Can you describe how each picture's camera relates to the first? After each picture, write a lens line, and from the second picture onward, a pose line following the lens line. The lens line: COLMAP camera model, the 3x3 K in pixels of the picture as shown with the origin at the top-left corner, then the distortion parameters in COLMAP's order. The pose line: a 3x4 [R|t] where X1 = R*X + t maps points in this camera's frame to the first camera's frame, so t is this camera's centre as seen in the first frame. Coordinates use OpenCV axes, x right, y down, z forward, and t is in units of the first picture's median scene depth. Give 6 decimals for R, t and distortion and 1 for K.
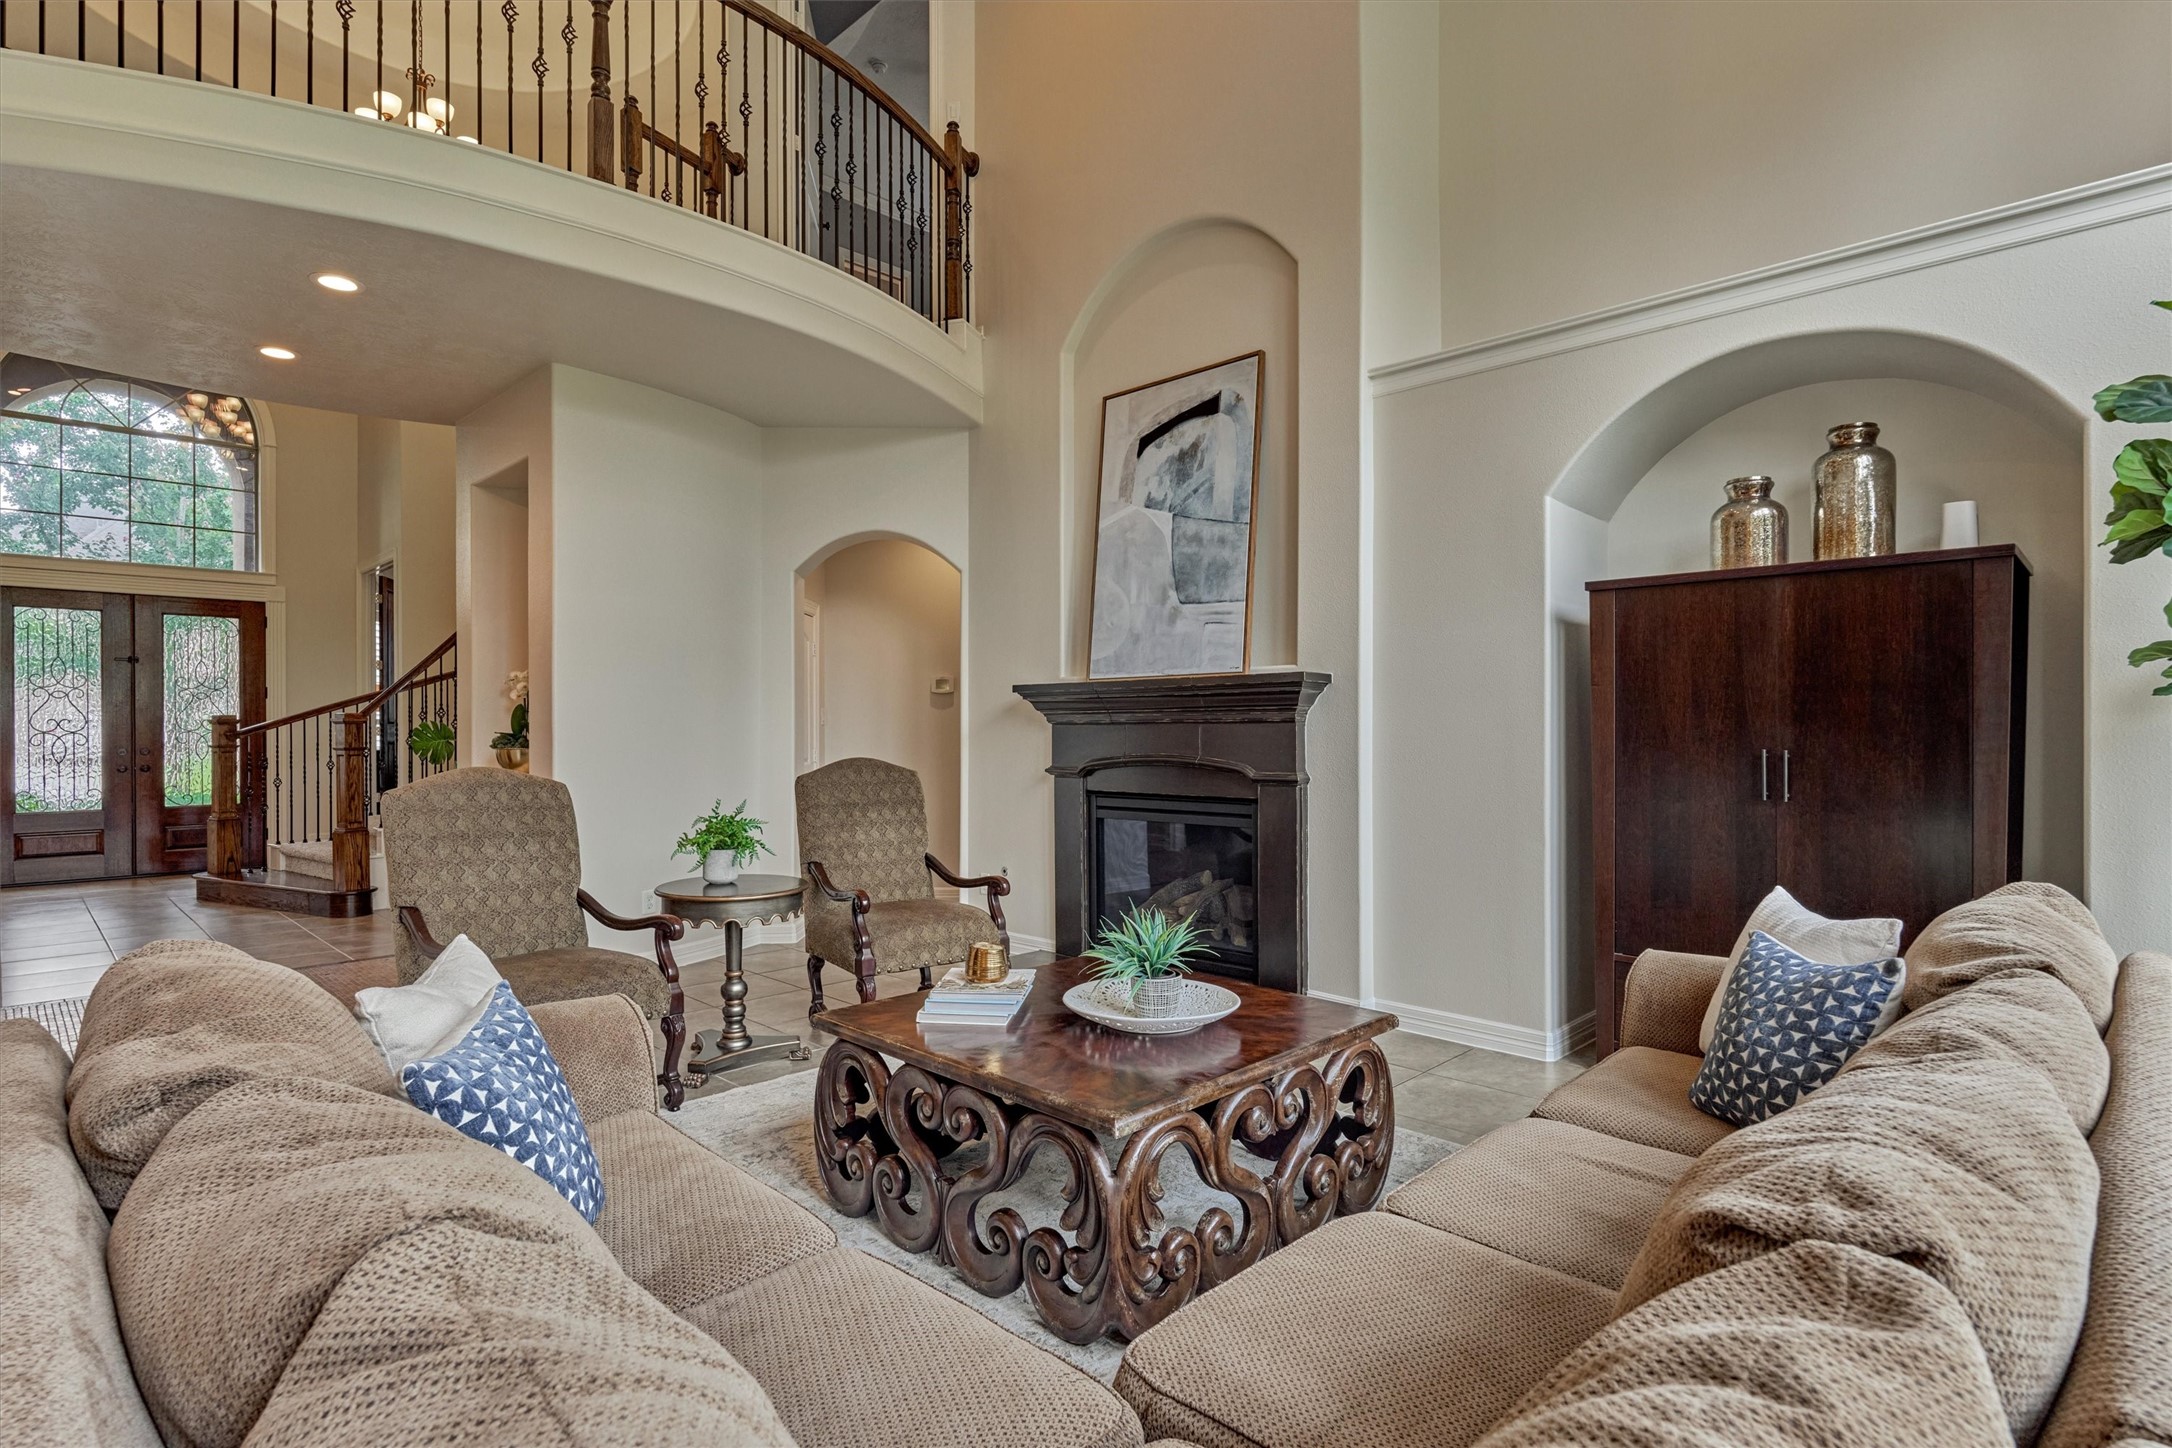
lens RADIAL K [[1096.5, 0, 1086.0], [0, 1096.5, 724.0], [0, 0, 1]] dist [-0.000042, -0.000719]
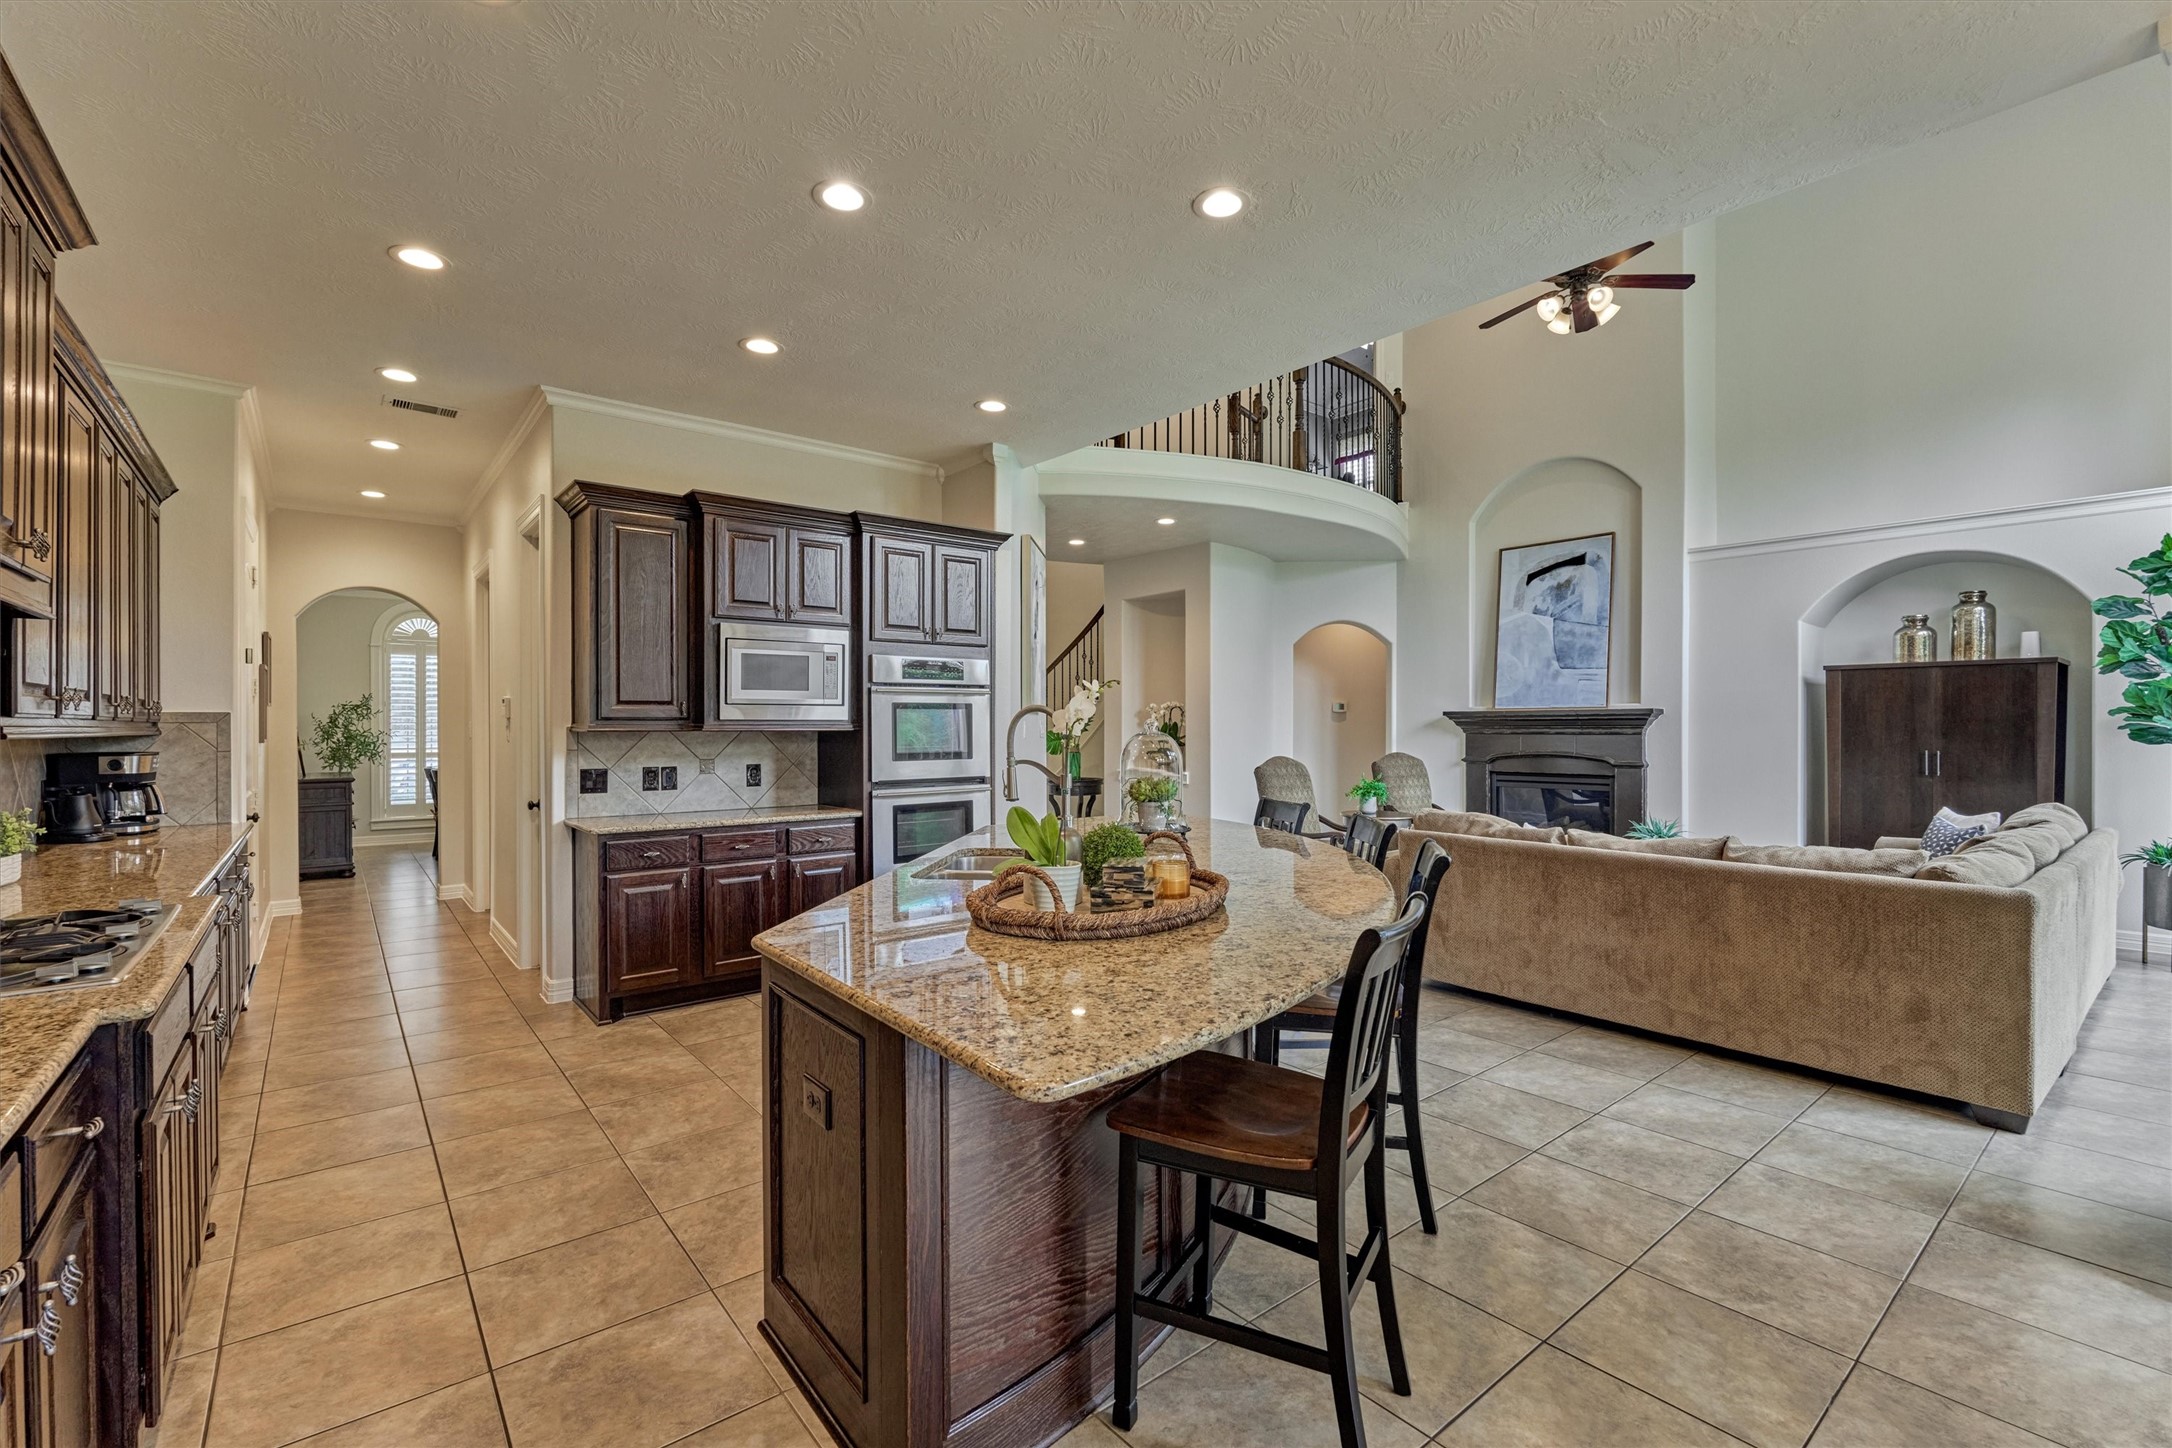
lens RADIAL K [[961.6, 0, 1086.0], [0, 961.6, 724.0], [0, 0, 1]] dist [0.001565, 0.000378]
pose [[0.994459, 0.000657, -0.105121, -0.551137], [-0.000416, 0.999997, 0.002312, -0.021568], [0.105122, -0.002256, 0.994457, -0.700006]]
